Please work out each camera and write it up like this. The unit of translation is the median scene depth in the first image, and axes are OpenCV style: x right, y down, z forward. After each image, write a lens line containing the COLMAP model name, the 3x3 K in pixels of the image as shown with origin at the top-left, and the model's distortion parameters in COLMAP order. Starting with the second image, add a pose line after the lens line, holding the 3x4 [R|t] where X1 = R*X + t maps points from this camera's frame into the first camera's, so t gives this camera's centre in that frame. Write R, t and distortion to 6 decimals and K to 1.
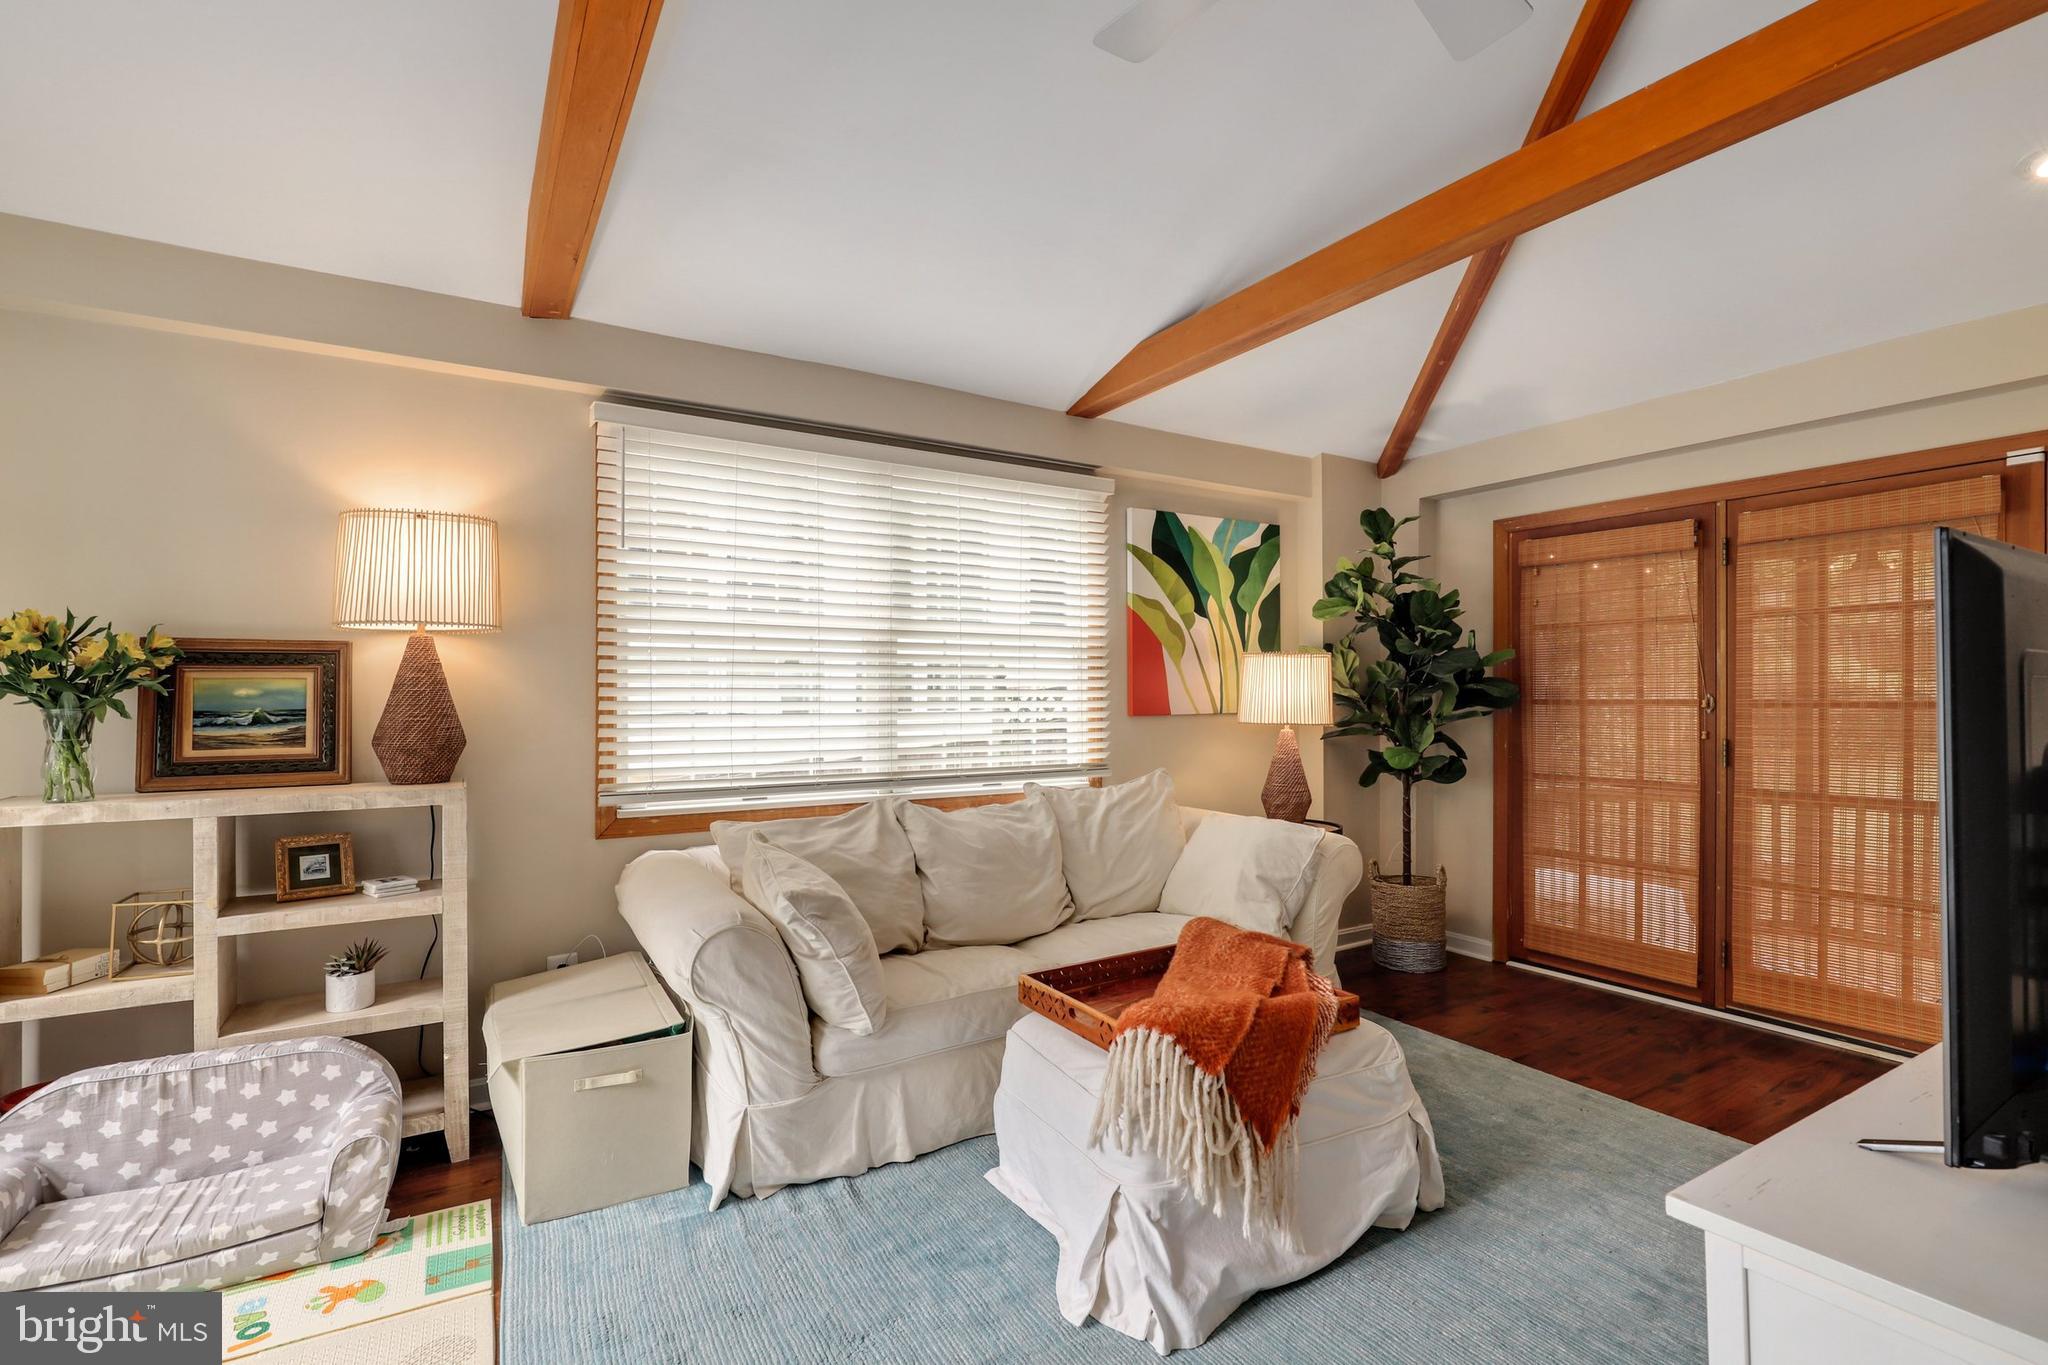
lens RADIAL K [[944.8, 0, 1033.5], [0, 944.8, 694.2], [0, 0, 1]] dist [-0.003518, -0.000131]
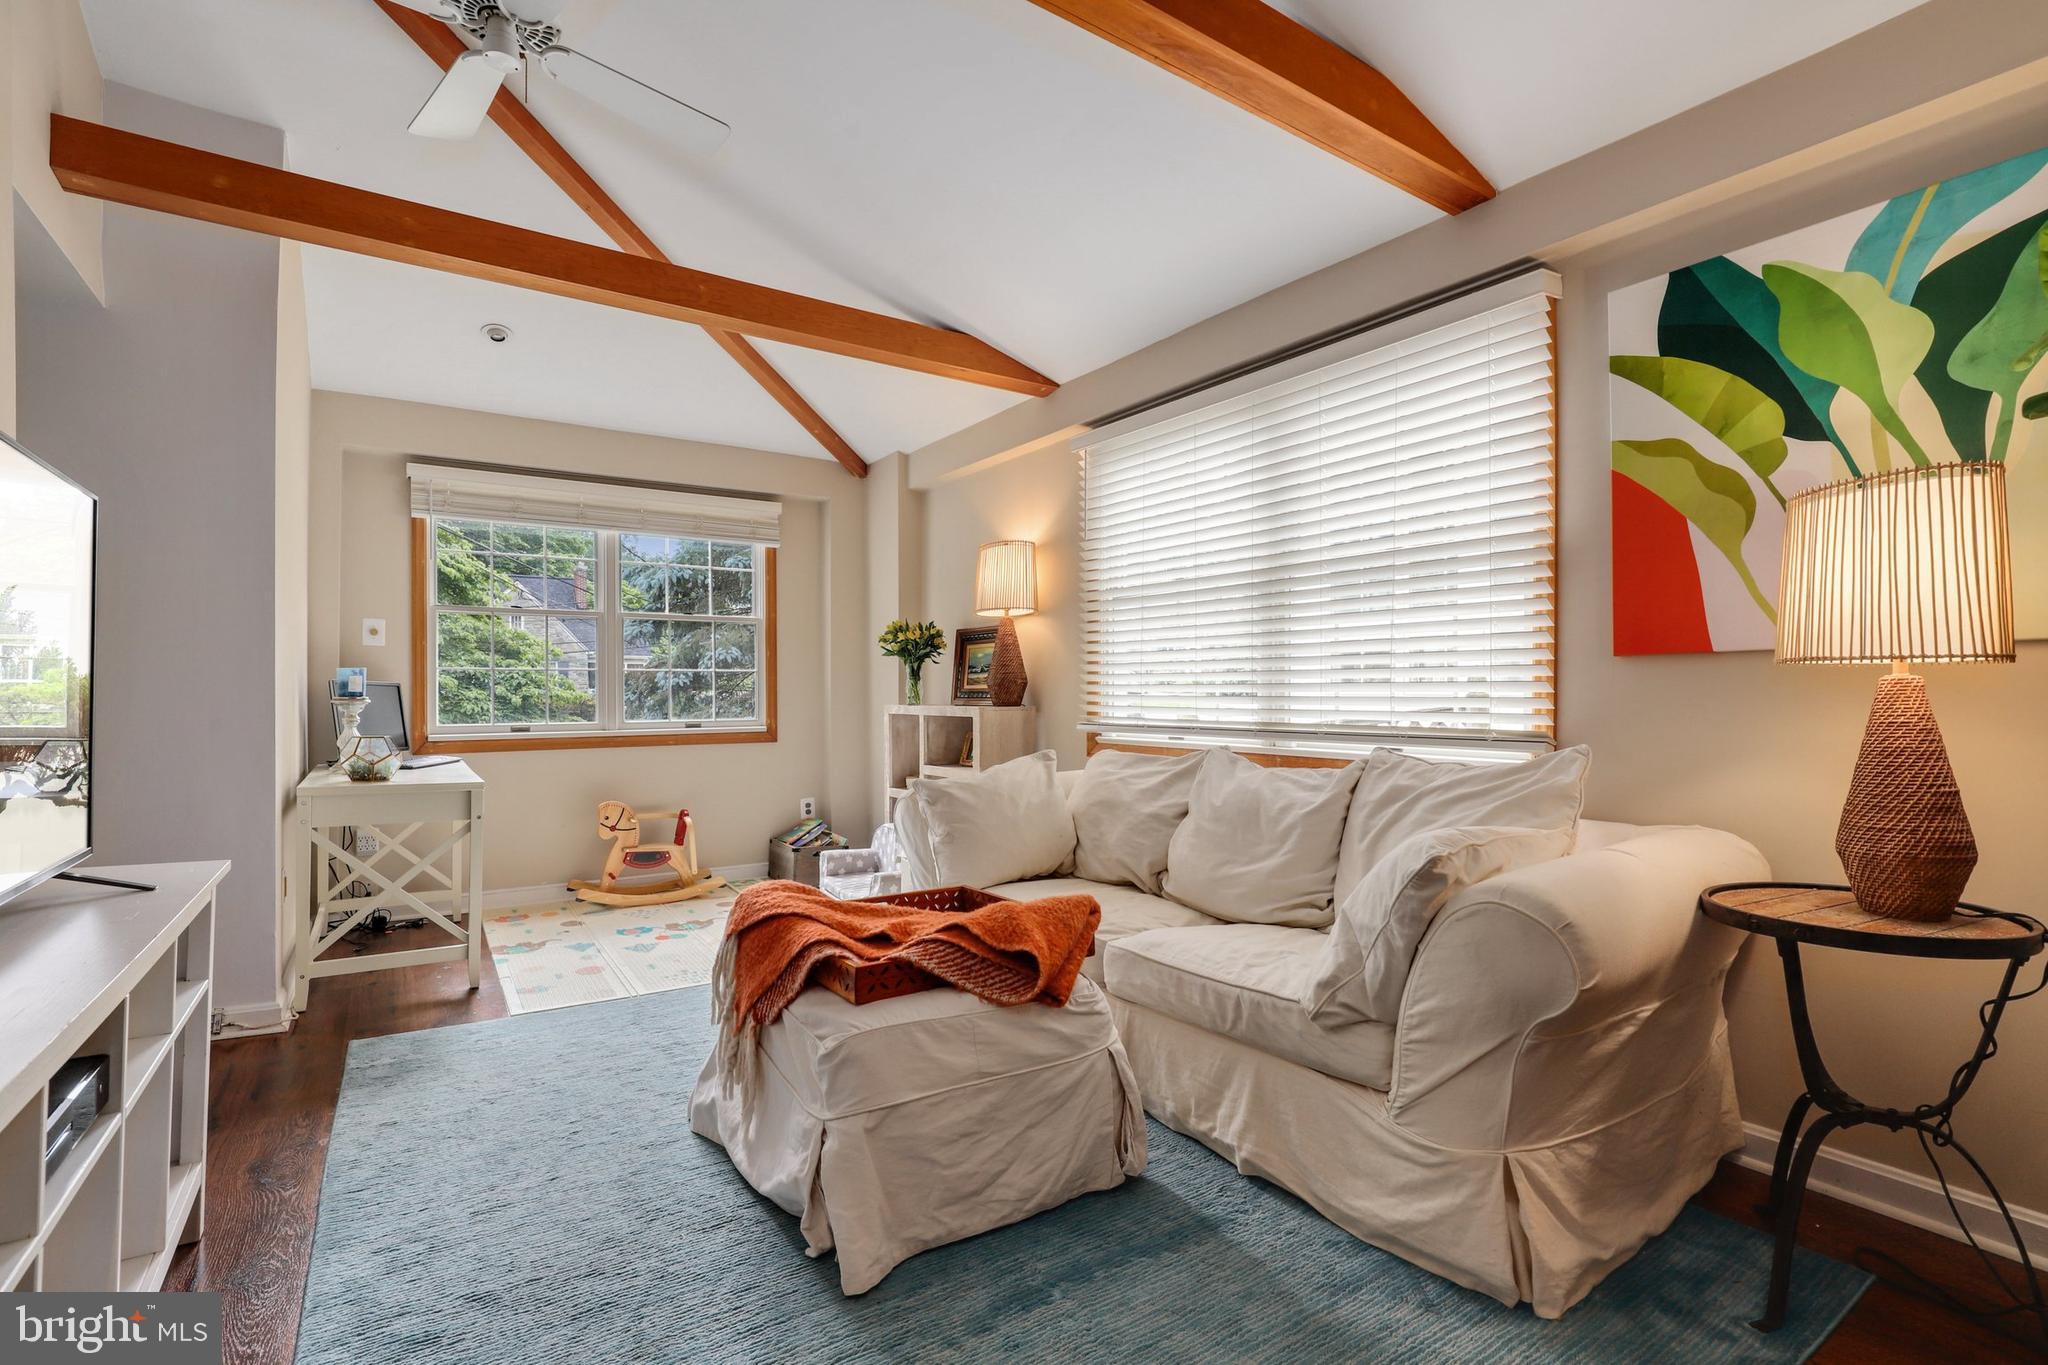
lens RADIAL K [[944.8, 0, 1028.7], [0, 944.8, 685.4], [0, 0, 1]] dist [-0.003518, -0.000131]
pose [[0.055501, -0.008552, -0.998422, 1.032125], [-0.002784, 0.999958, -0.008720, 0.073539], [0.998455, 0.003263, 0.055474, 0.976852]]
